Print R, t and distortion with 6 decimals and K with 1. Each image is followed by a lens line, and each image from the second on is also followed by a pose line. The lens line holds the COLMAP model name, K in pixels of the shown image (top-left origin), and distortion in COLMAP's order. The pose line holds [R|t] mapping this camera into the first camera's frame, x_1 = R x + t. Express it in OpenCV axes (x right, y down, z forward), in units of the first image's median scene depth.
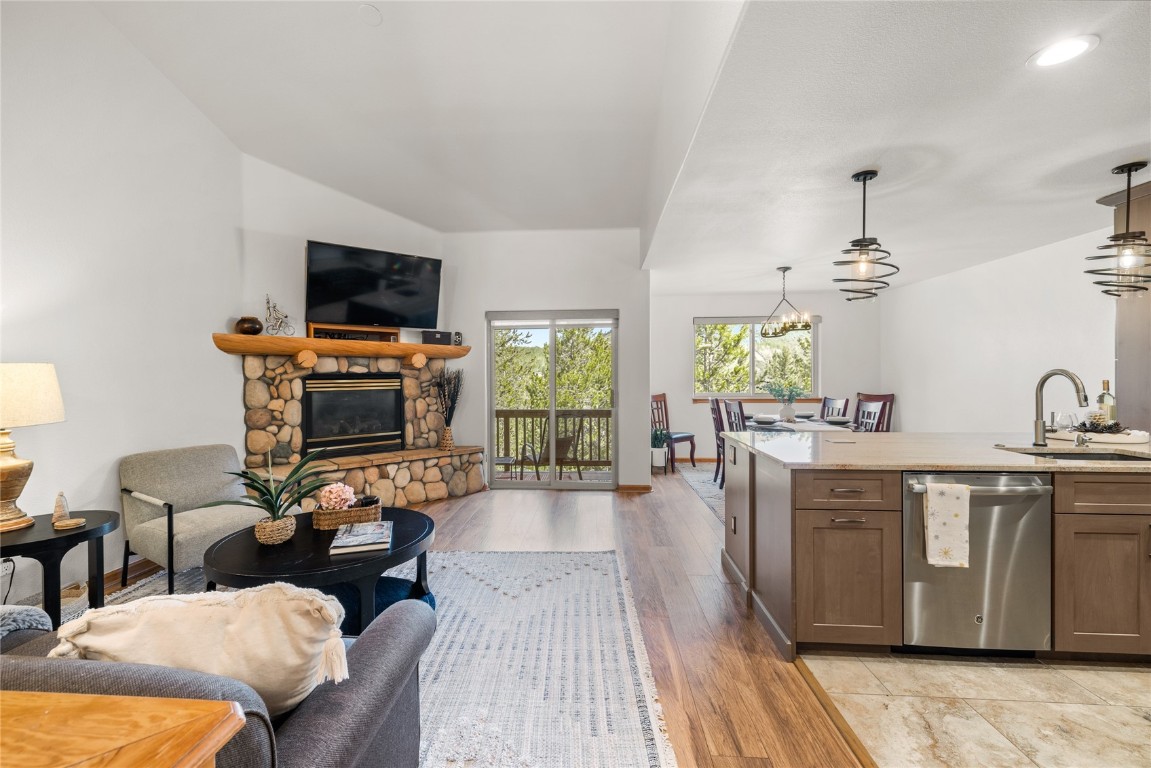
lens RADIAL K [[479.3, 0, 564.3], [0, 479.3, 378.1], [0, 0, 1]] dist [0.001521, 0.000179]
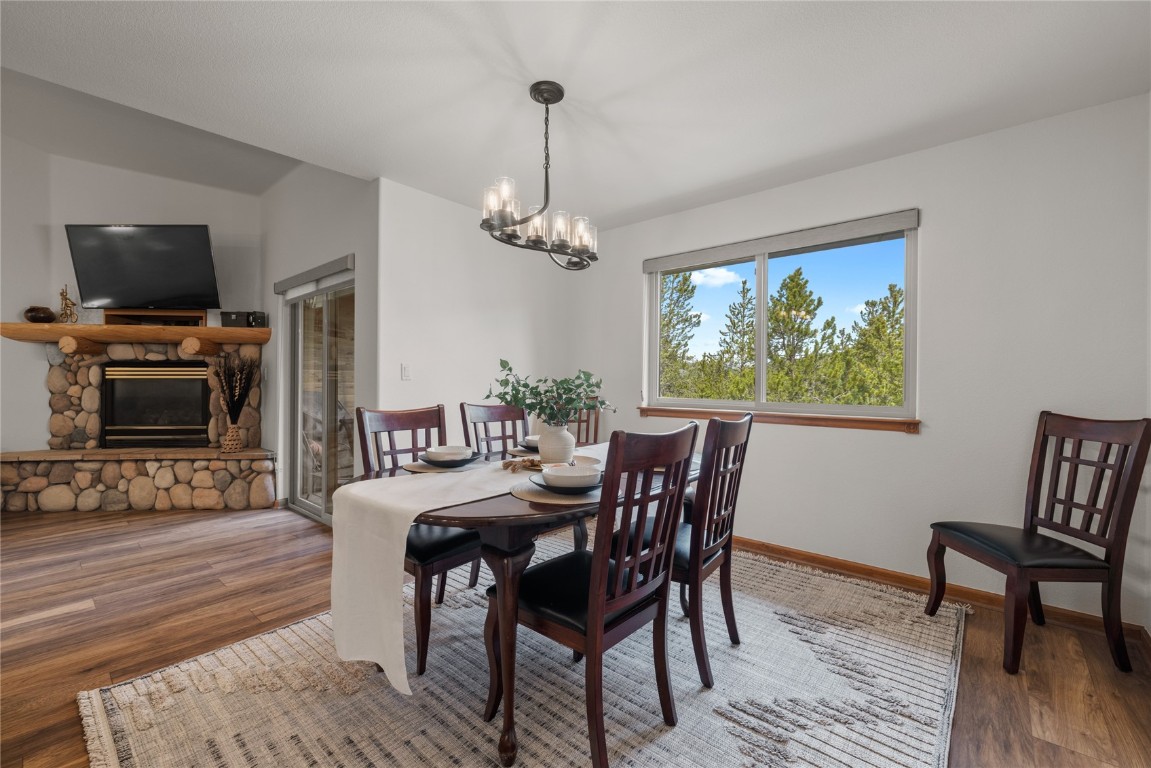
lens RADIAL K [[479.7, 0, 568.2], [0, 479.7, 383.1], [0, 0, 1]] dist [-0.000737, -0.000182]
pose [[0.792575, 0.012441, -0.609647, 0.787538], [-0.012339, 0.999914, 0.004364, 0.019609], [0.609649, 0.004064, 0.792661, 0.746922]]
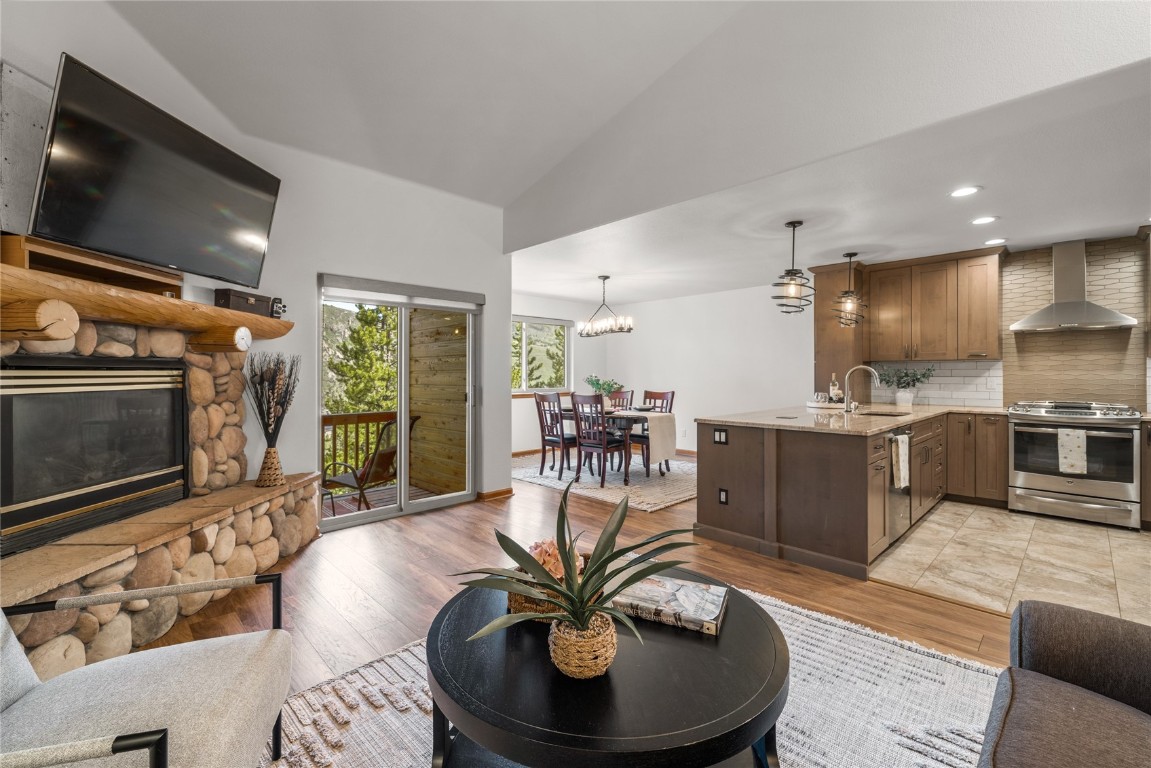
lens RADIAL K [[483.3, 0, 568.8], [0, 483.3, 375.4], [0, 0, 1]] dist [0.000492, -0.000100]
pose [[0.674539, 0.003245, 0.738232, -0.482392], [0.001518, 0.999982, -0.005782, 0.012241], [-0.738238, 0.005020, 0.674522, 0.313290]]
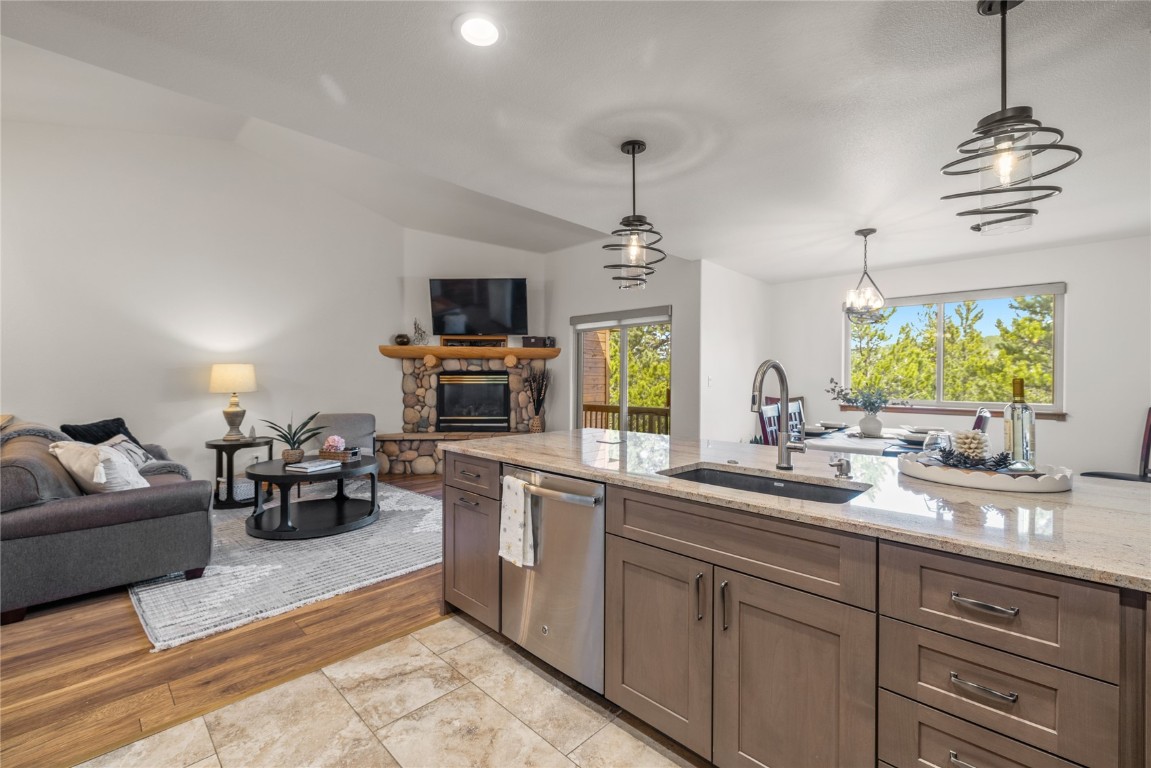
lens RADIAL K [[484.9, 0, 566.7], [0, 484.9, 379.6], [0, 0, 1]] dist [-0.001056, -0.000093]
pose [[0.760846, 0.012232, -0.648818, 0.648613], [-0.012812, 0.999911, 0.003826, 0.005492], [0.648806, 0.005402, 0.760934, 0.134024]]
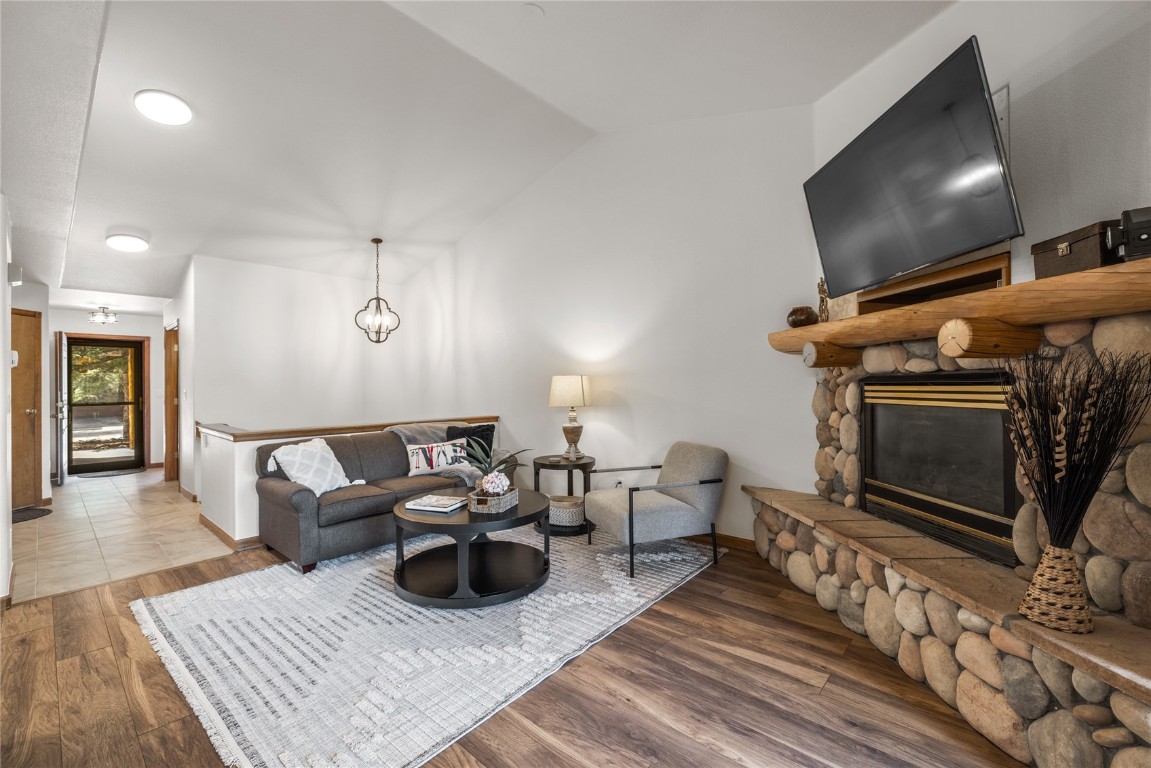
lens RADIAL K [[478.7, 0, 568.6], [0, 478.7, 383.2], [0, 0, 1]] dist [-0.001467, -0.000077]
pose [[-0.618982, 0.011562, -0.785320, 0.195595], [0.009964, 0.999927, 0.006868, -0.006519], [0.785342, -0.003573, -0.619052, 1.019411]]
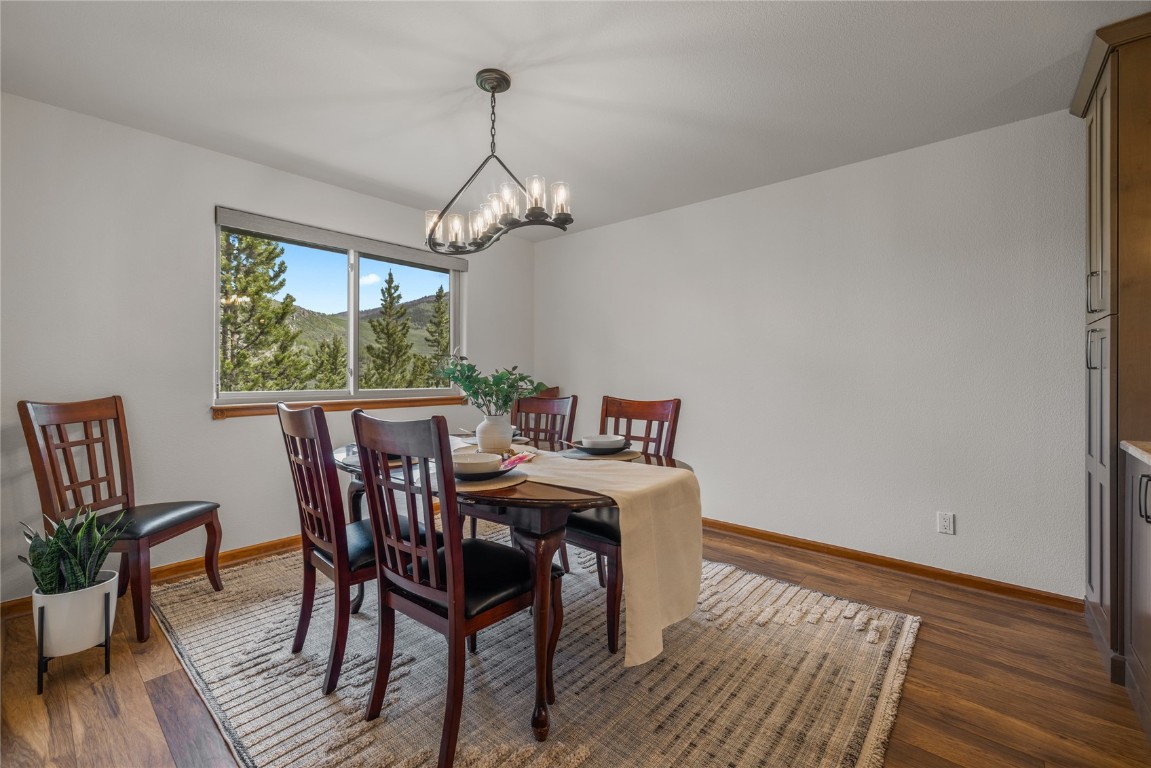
lens RADIAL K [[480.0, 0, 564.3], [0, 480.0, 374.9], [0, 0, 1]] dist [0.001316, -0.000059]
pose [[0.609572, 0.004801, 0.792716, 0.189492], [-0.002085, 0.999988, -0.004453, 0.024862], [-0.792728, 0.001062, 0.609575, 0.765145]]
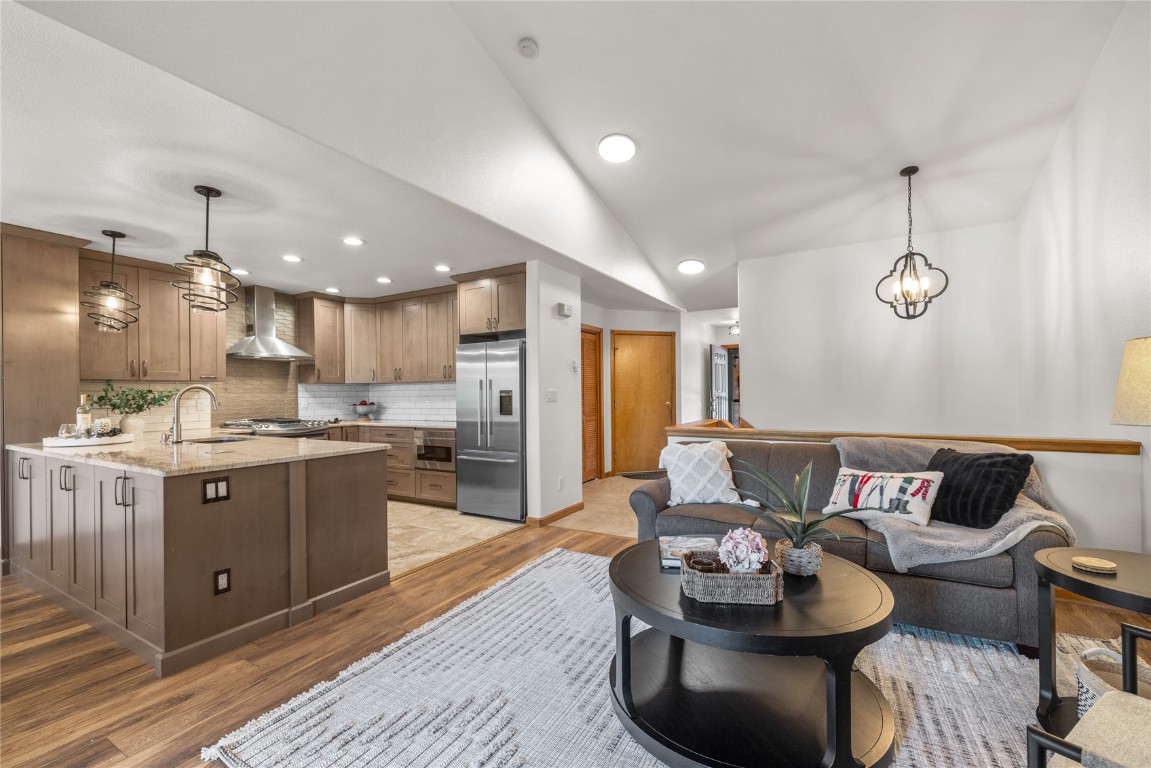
lens RADIAL K [[485.2, 0, 572.5], [0, 485.2, 391.5], [0, 0, 1]] dist [-0.001445, -0.000405]
pose [[-0.896232, 0.018960, 0.443180, -0.301813], [0.019179, 0.999808, -0.003989, 0.014851], [-0.443170, 0.004925, -0.896424, 0.915347]]
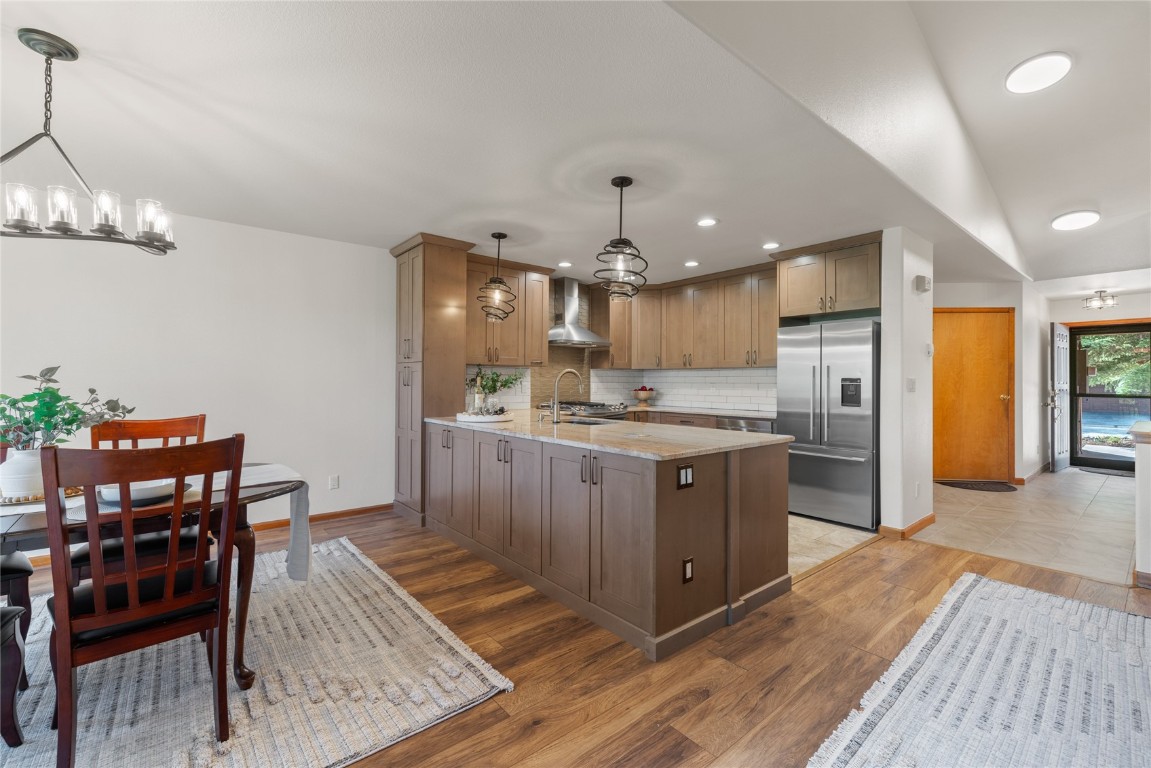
lens RADIAL K [[485.6, 0, 566.8], [0, 485.6, 377.0], [0, 0, 1]] dist [0.001115, -0.000022]
pose [[-0.682334, 0.009881, 0.730974, -0.040101], [0.002751, 0.999936, -0.010950, 0.011887], [-0.731036, -0.005461, -0.682317, 1.047825]]
